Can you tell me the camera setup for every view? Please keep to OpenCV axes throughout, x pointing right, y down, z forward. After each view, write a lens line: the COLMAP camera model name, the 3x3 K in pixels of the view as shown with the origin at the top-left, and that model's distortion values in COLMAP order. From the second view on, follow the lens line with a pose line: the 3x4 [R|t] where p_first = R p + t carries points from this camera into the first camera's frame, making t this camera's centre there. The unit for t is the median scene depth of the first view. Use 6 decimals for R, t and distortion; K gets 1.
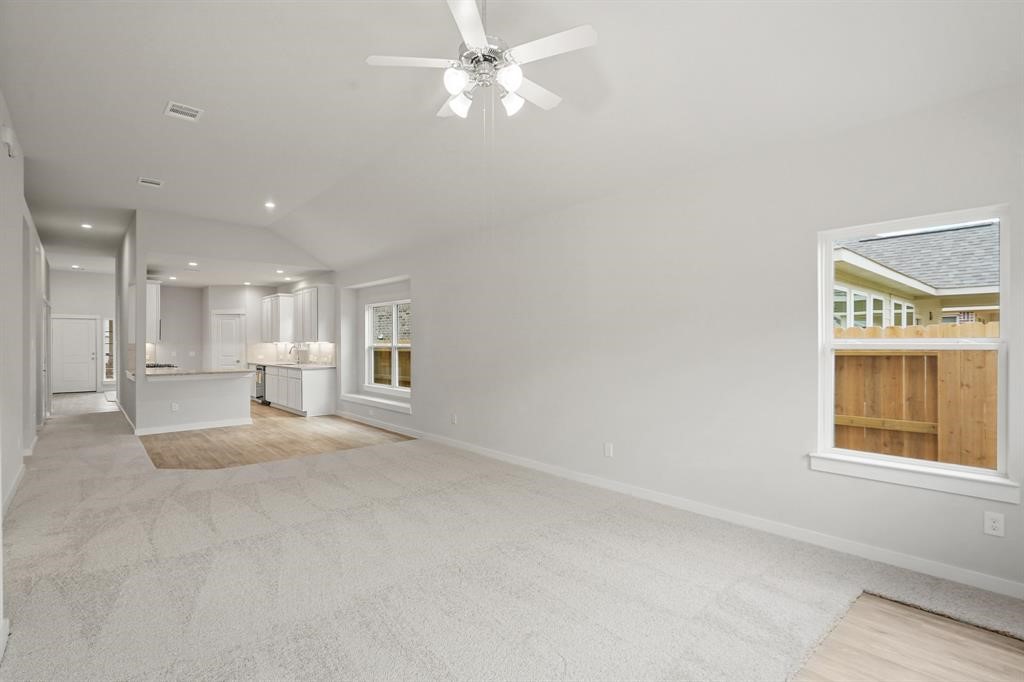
lens RADIAL K [[471.0, 0, 515.0], [0, 471.0, 339.4], [0, 0, 1]] dist [0.000244, -0.000117]
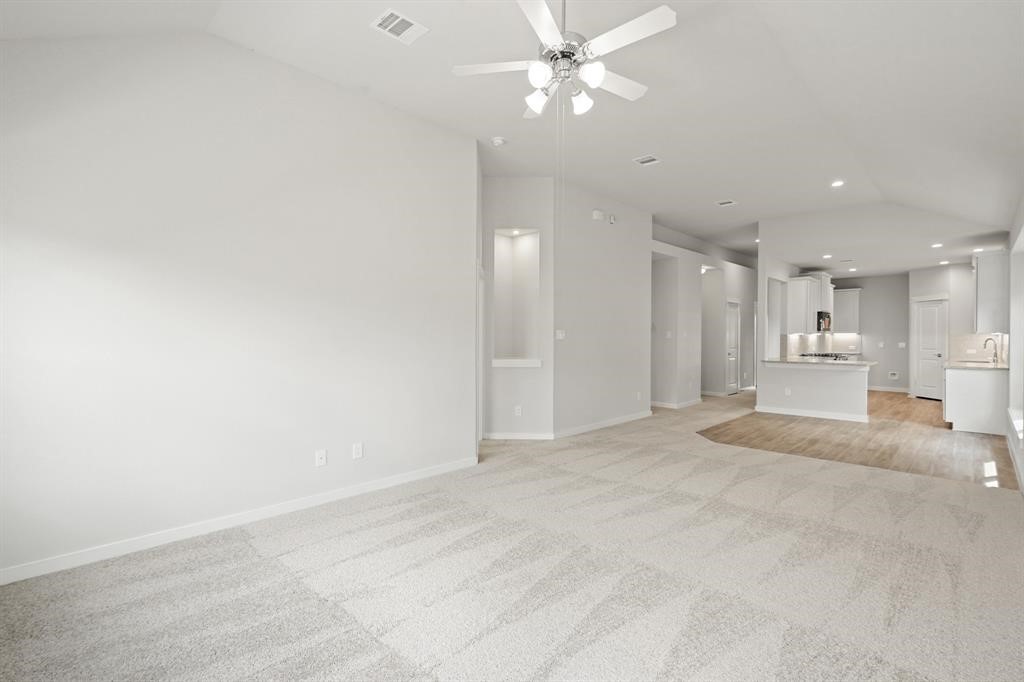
lens RADIAL K [[471.0, 0, 515.9], [0, 471.0, 337.9], [0, 0, 1]] dist [0.000244, -0.000117]
pose [[0.090477, 0.016569, -0.995761, 0.219678], [0.001658, 0.999858, 0.016788, -0.000831], [0.995897, -0.003170, 0.090436, 0.188033]]
